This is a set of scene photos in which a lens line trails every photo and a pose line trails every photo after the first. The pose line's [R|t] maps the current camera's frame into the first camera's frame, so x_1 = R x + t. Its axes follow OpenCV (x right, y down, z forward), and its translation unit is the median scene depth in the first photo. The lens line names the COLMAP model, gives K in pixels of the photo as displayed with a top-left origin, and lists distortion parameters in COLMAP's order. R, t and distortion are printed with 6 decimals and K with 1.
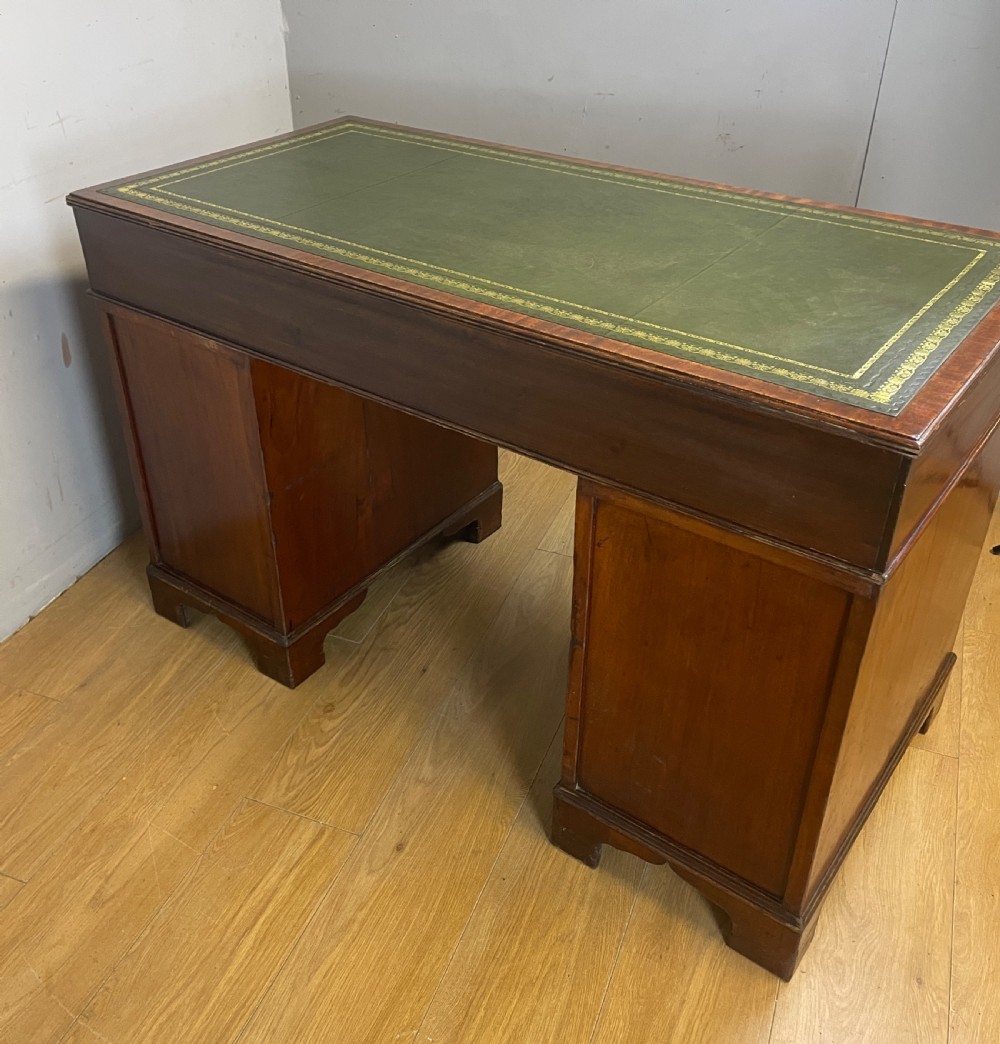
lens RADIAL K [[1069.1, 0, 478.0], [0, 1069.1, 502.5], [0, 0, 1]] dist [0.052931, 0.000000]
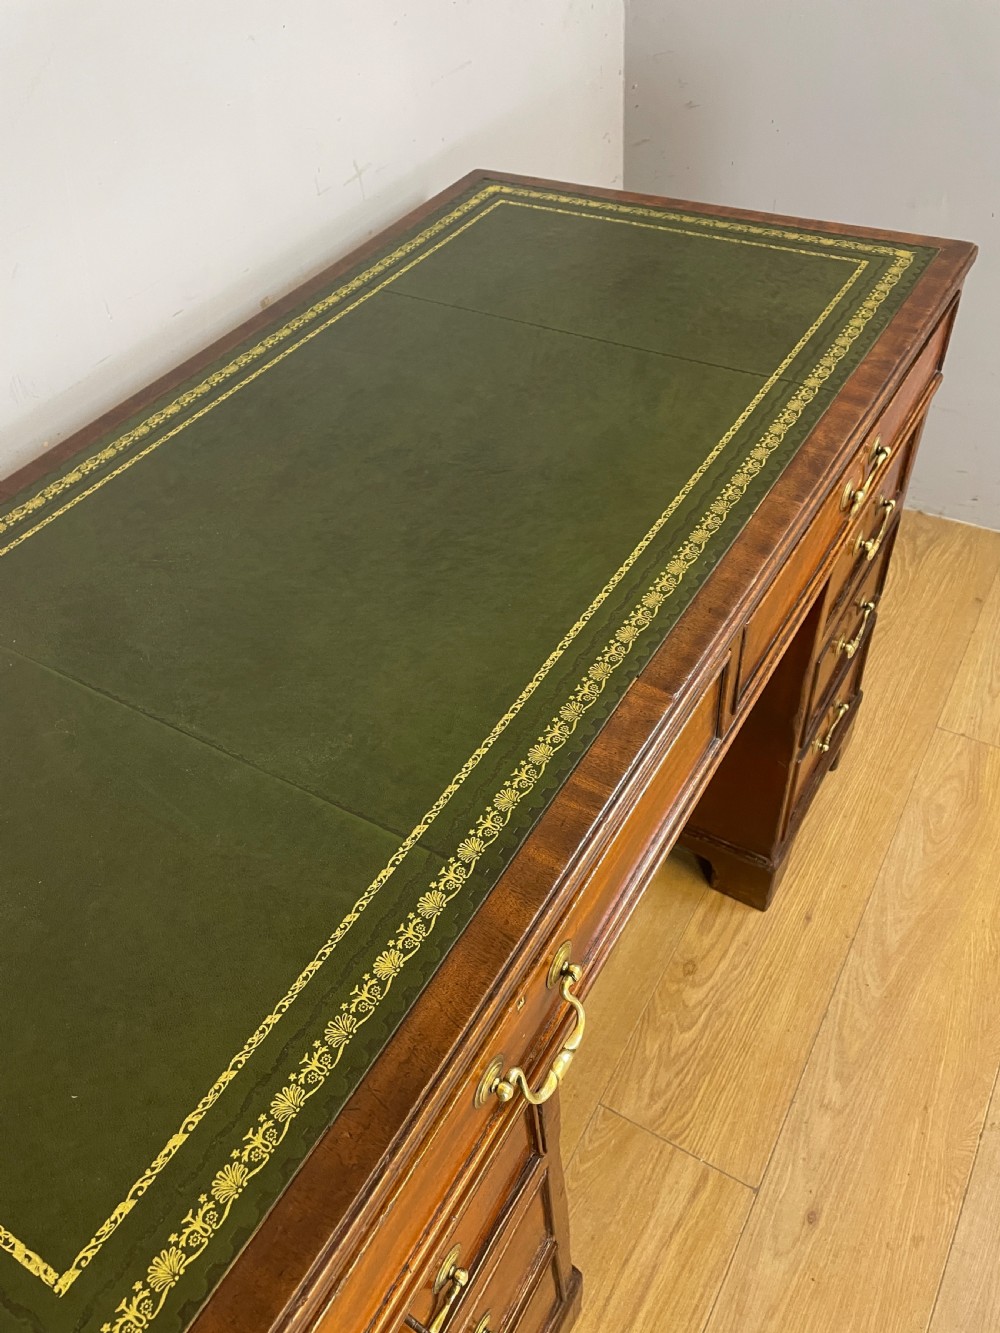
lens RADIAL K [[1020.5, 0, 501.1], [0, 1020.5, 657.5], [0, 0, 1]] dist [0.089596, -0.117813]
pose [[0.986621, 0.053671, -0.153943, -0.201628], [-0.020885, 0.978086, 0.207151, -0.217537], [0.161688, -0.201165, 0.966121, 0.343221]]
